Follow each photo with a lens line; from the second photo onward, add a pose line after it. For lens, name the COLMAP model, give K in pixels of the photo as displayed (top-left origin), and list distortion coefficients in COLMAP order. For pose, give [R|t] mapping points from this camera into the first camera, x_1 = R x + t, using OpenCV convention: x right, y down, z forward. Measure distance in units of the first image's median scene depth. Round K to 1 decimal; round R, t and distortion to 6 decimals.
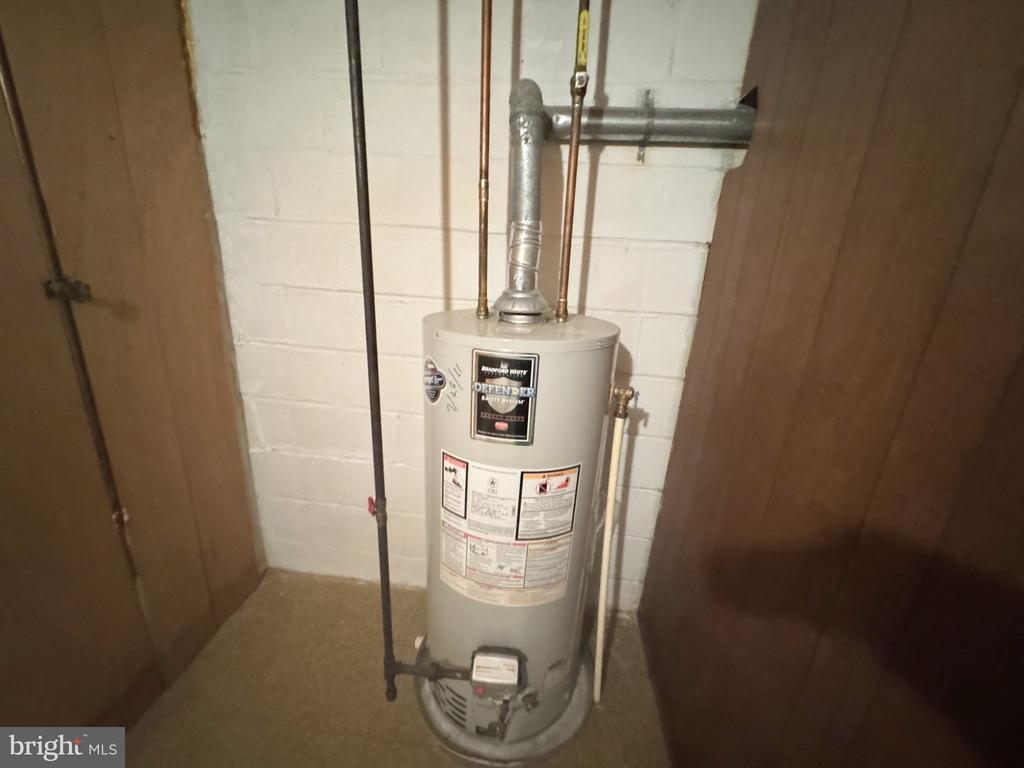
lens RADIAL K [[410.5, 0, 512.5], [0, 410.5, 383.5], [0, 0, 1]] dist [-0.004368, -0.000232]
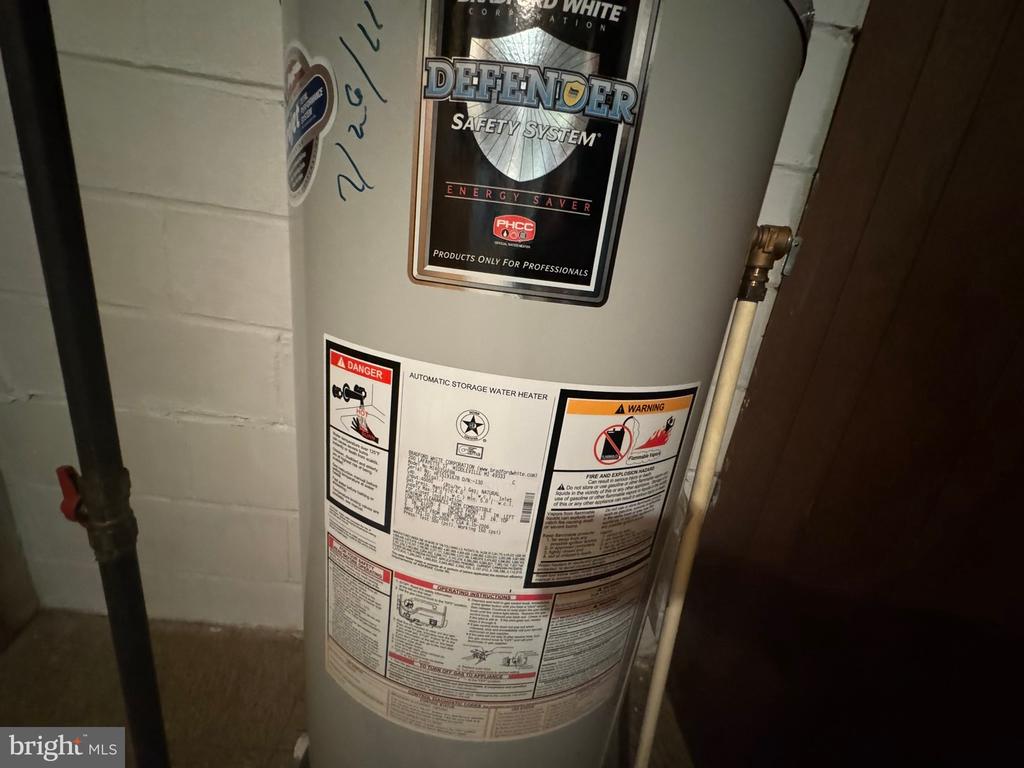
lens RADIAL K [[410.5, 0, 511.5], [0, 410.5, 385.0], [0, 0, 1]] dist [-0.004368, -0.000232]
pose [[0.990387, 0.033465, 0.134218, -0.060911], [-0.034894, 0.999356, 0.008313, 0.199871], [-0.133853, -0.012917, 0.990917, 0.645795]]
